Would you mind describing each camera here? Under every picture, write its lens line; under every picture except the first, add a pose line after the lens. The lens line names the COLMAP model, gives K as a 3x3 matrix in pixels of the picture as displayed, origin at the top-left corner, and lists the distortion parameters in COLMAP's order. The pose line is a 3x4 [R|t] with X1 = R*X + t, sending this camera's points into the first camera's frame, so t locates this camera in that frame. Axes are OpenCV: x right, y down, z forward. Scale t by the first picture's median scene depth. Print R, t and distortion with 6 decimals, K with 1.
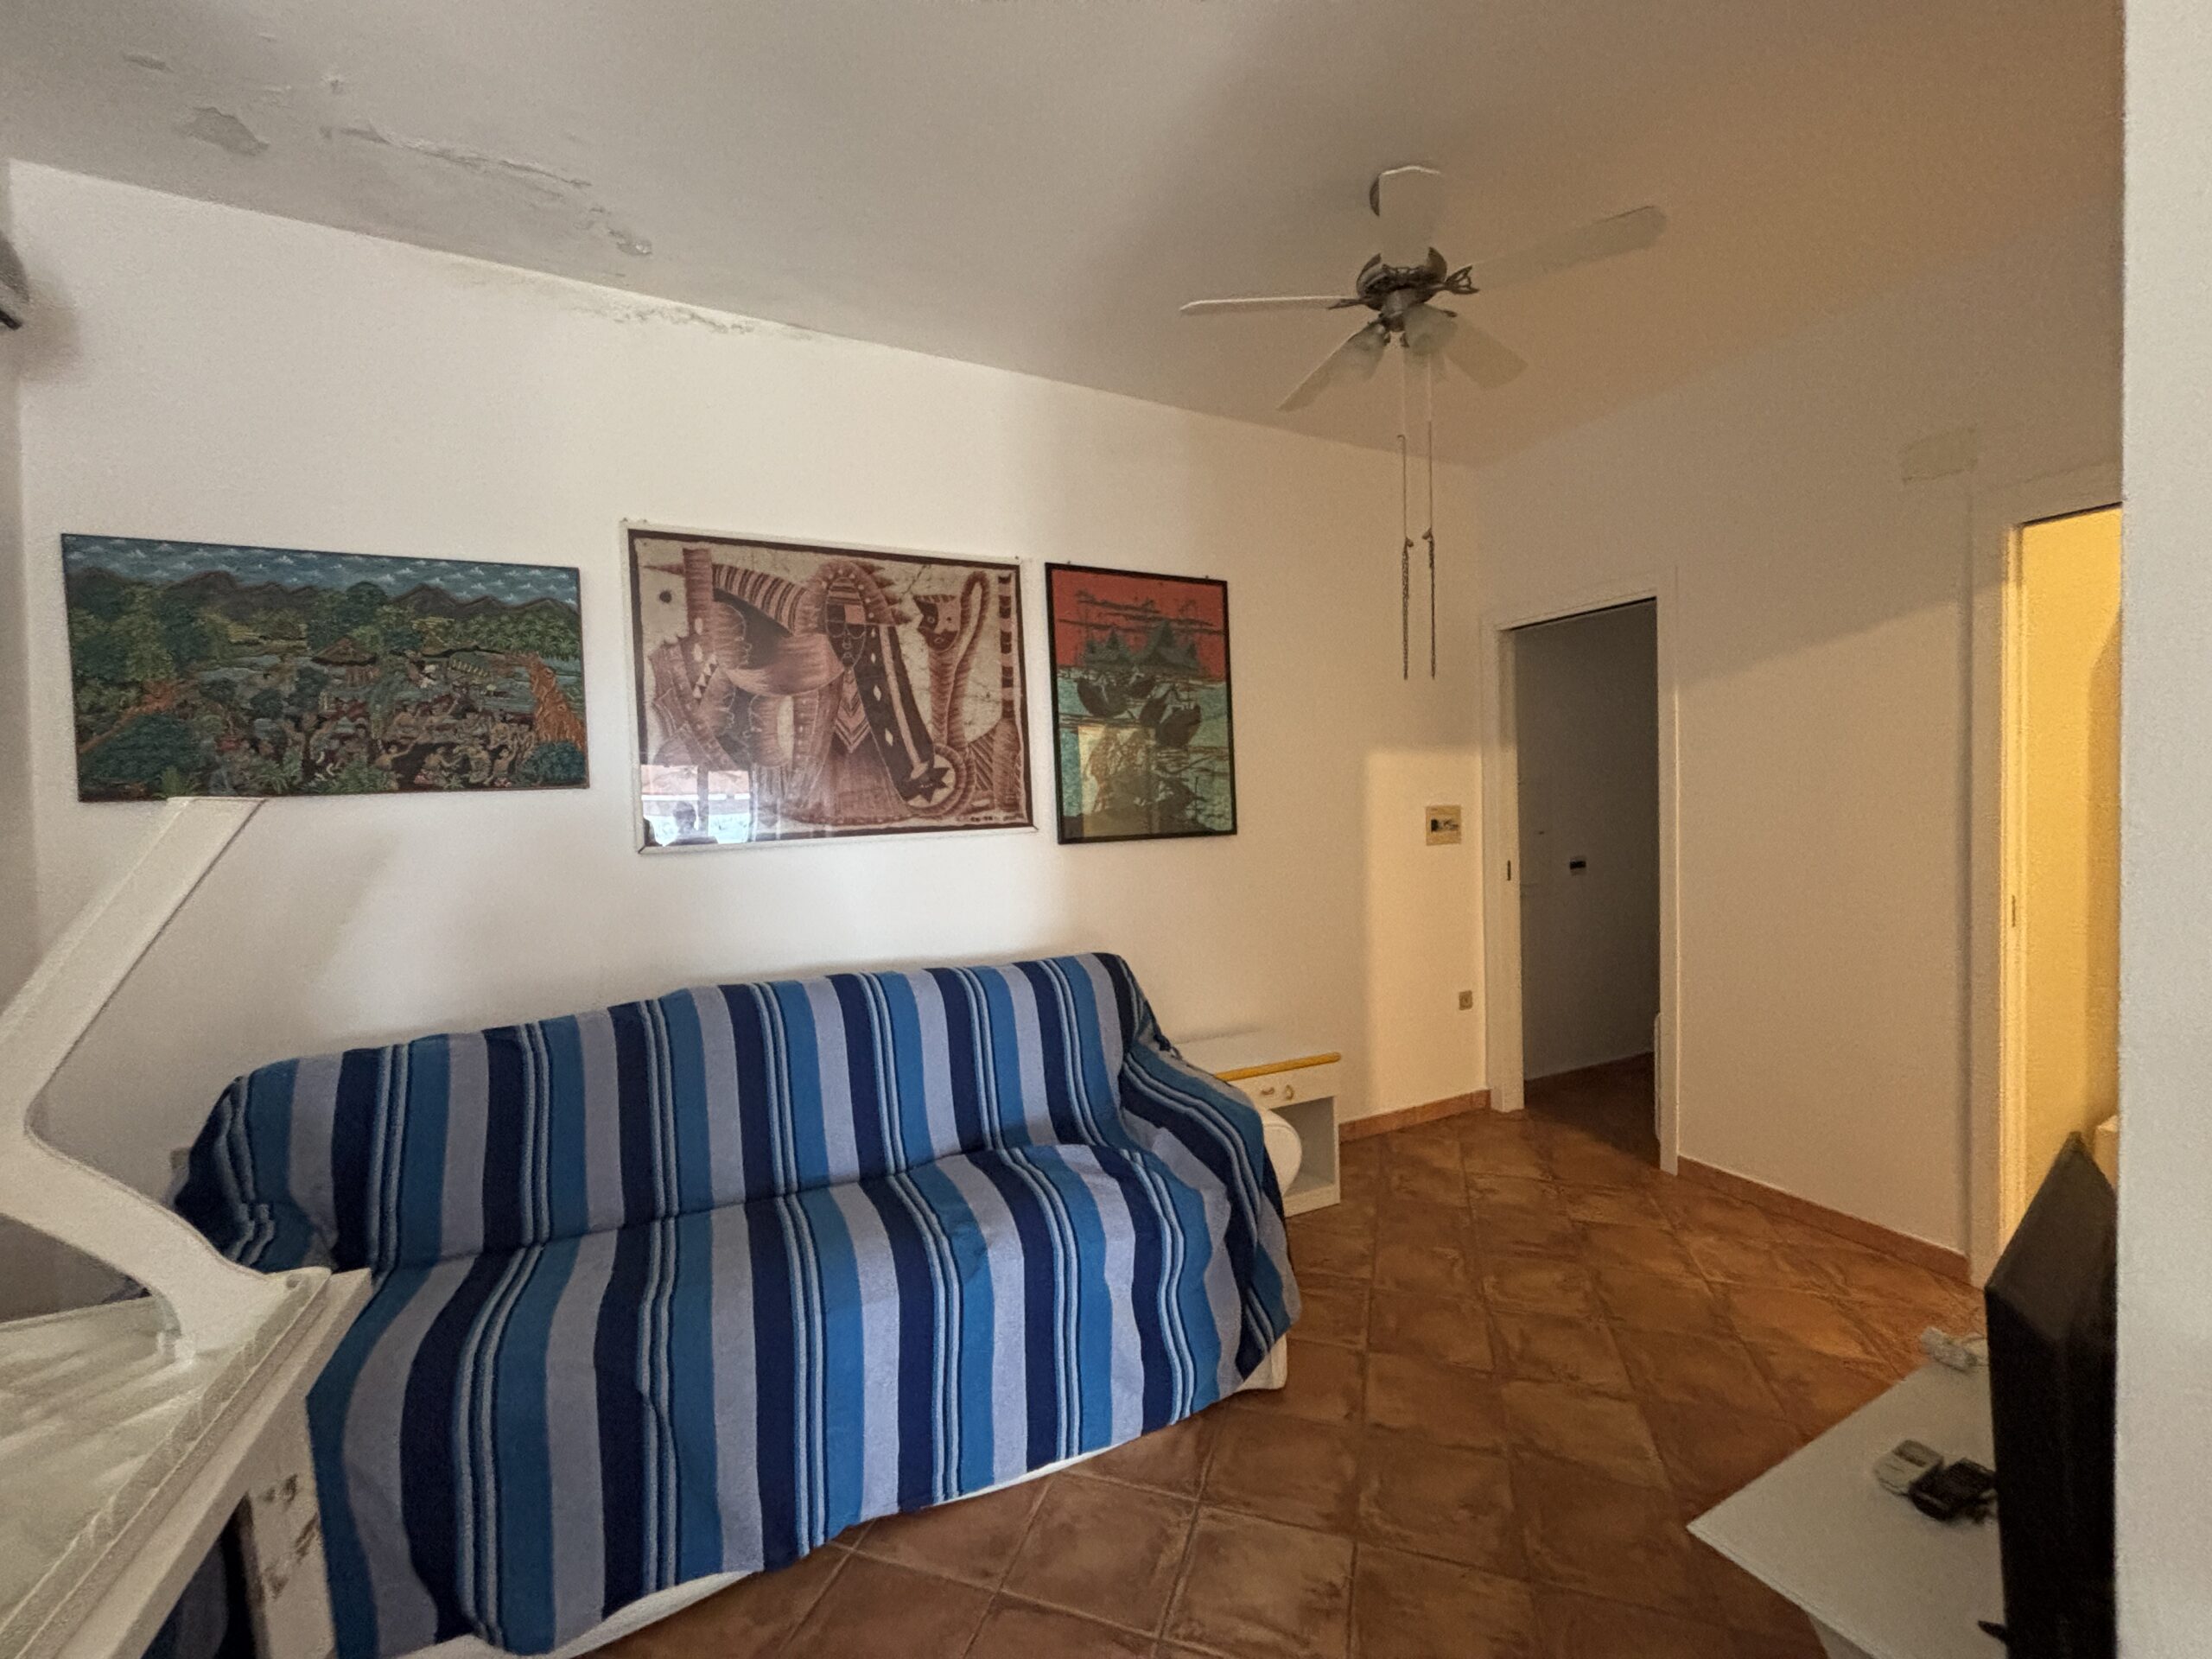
lens RADIAL K [[890.8, 0, 1108.0], [0, 890.8, 824.3], [0, 0, 1]] dist [-0.001577, 0.000395]
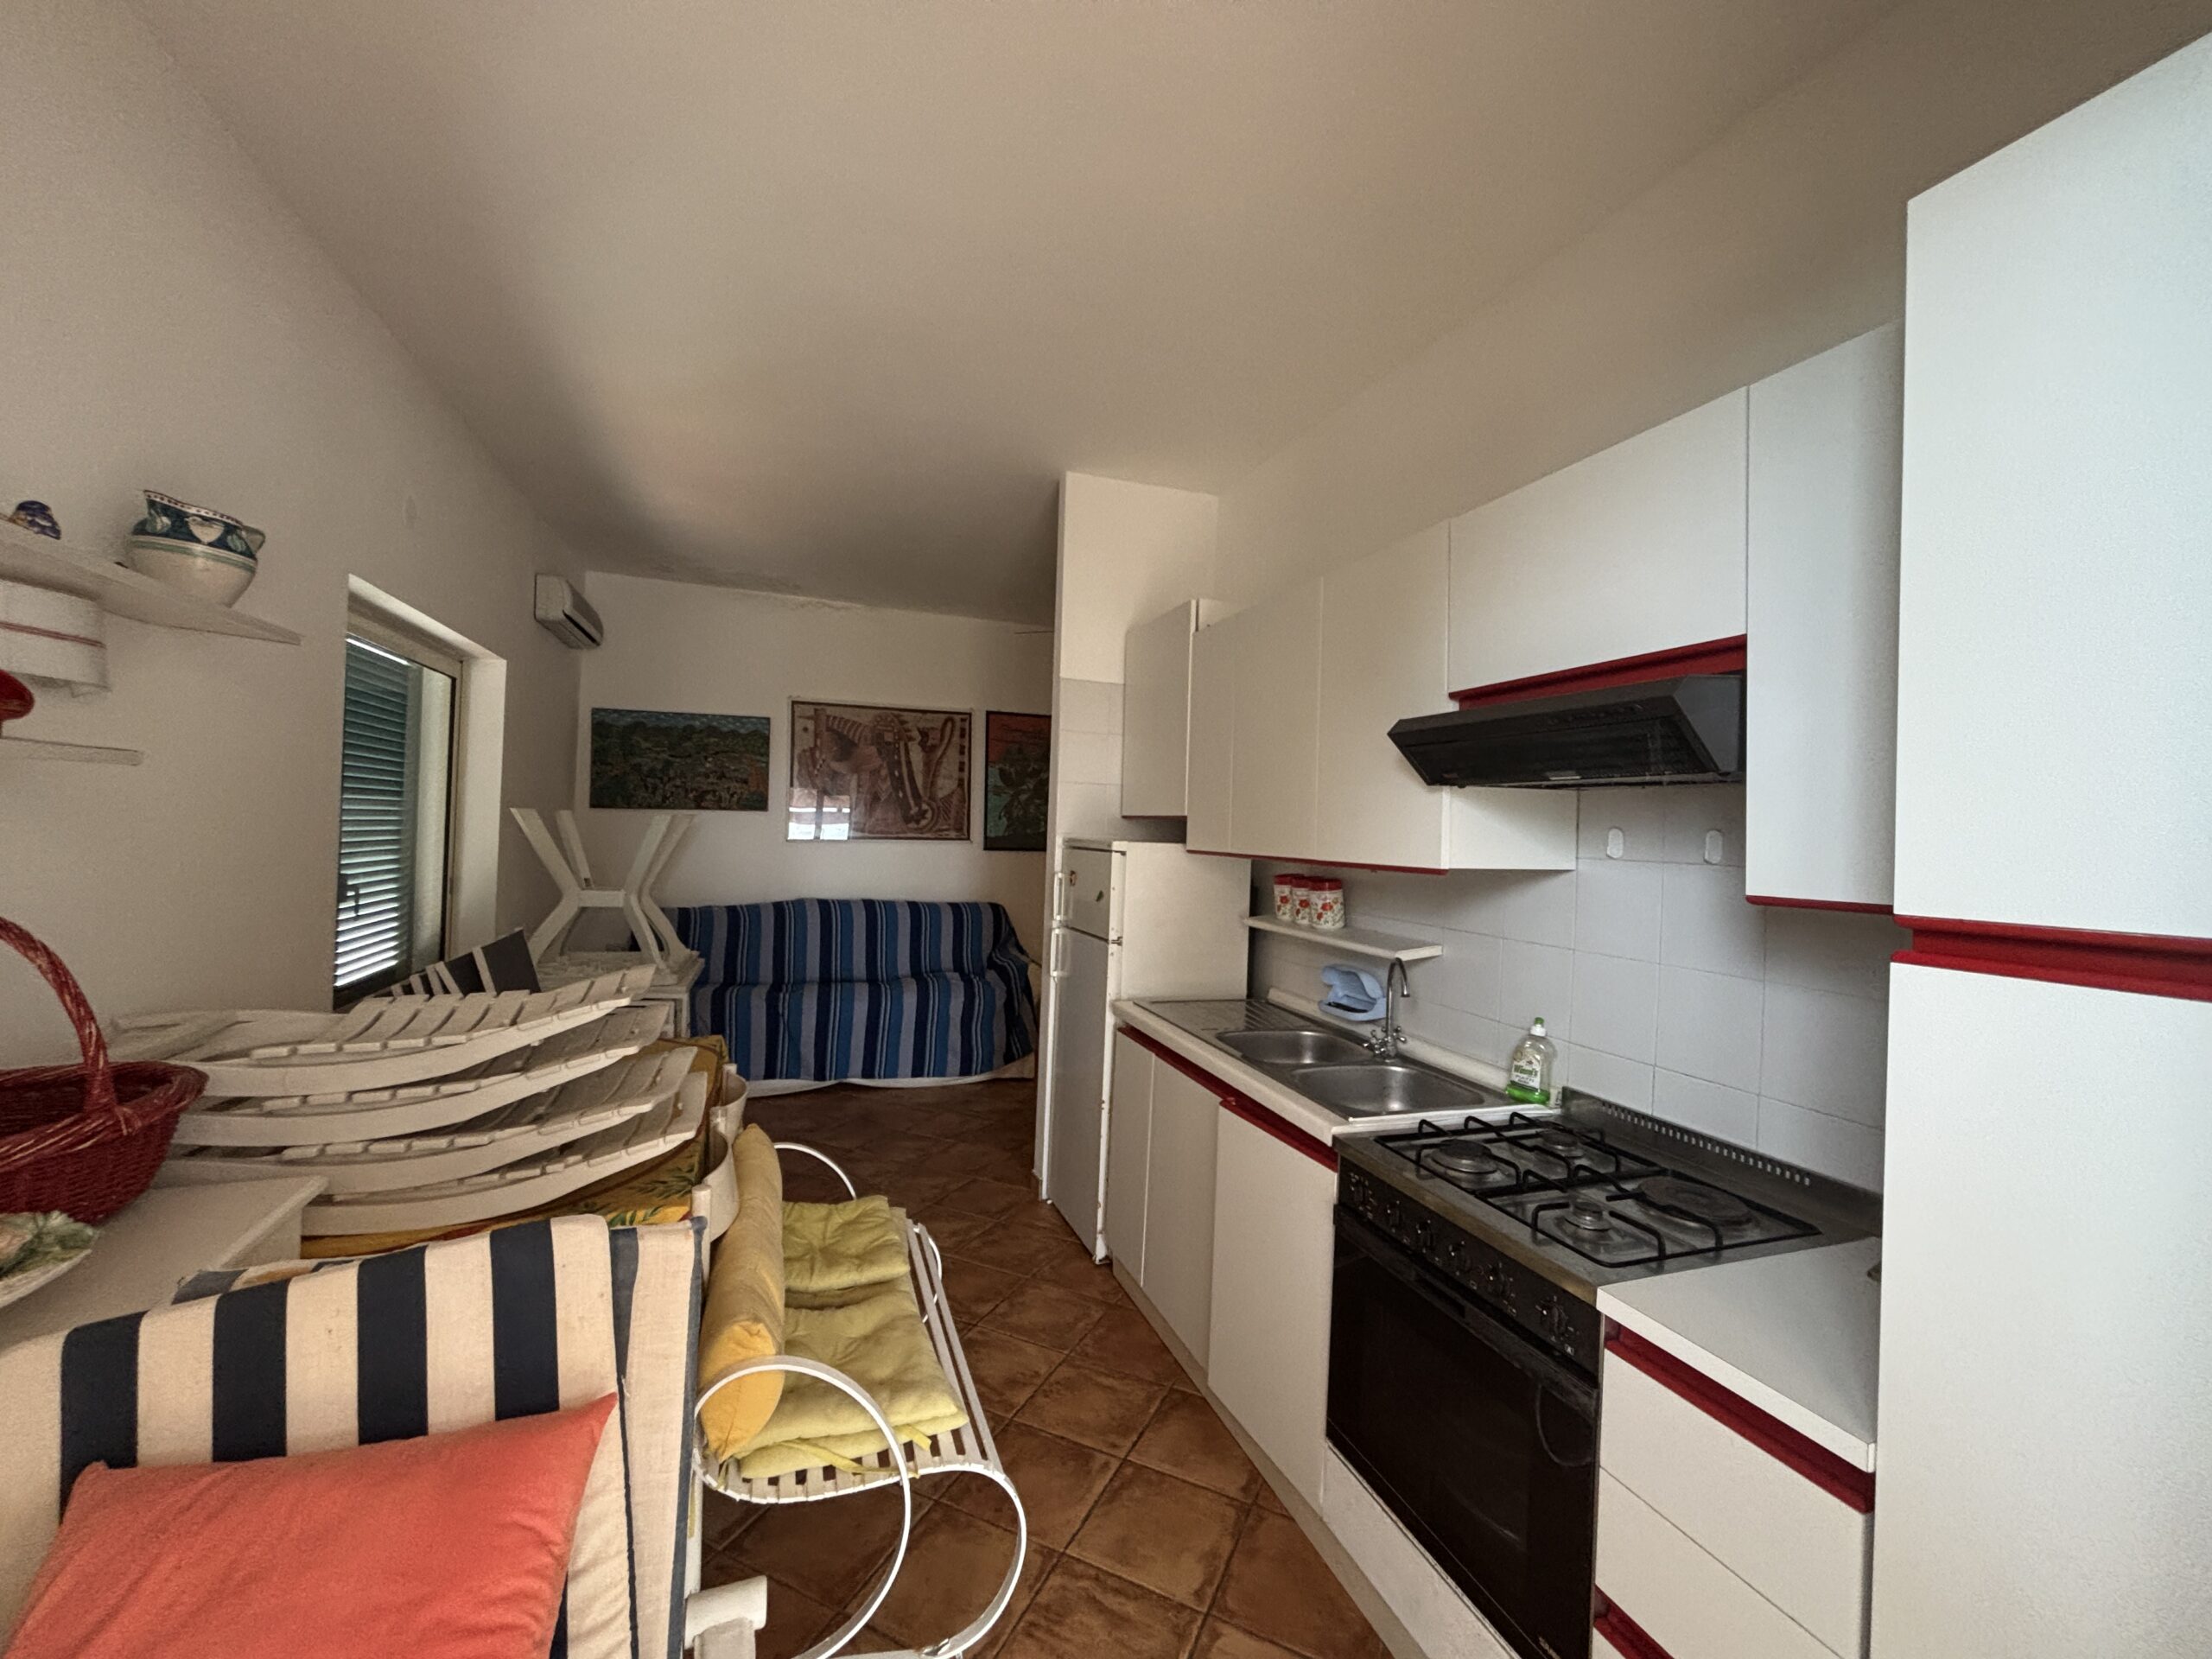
lens RADIAL K [[890.1, 0, 1110.2], [0, 890.1, 822.7], [0, 0, 1]] dist [0.049134, -0.031639]
pose [[0.991930, 0.057502, -0.113001, 0.499509], [-0.061141, 0.997708, -0.029004, 0.002090], [0.111074, 0.035679, 0.993171, -1.071310]]
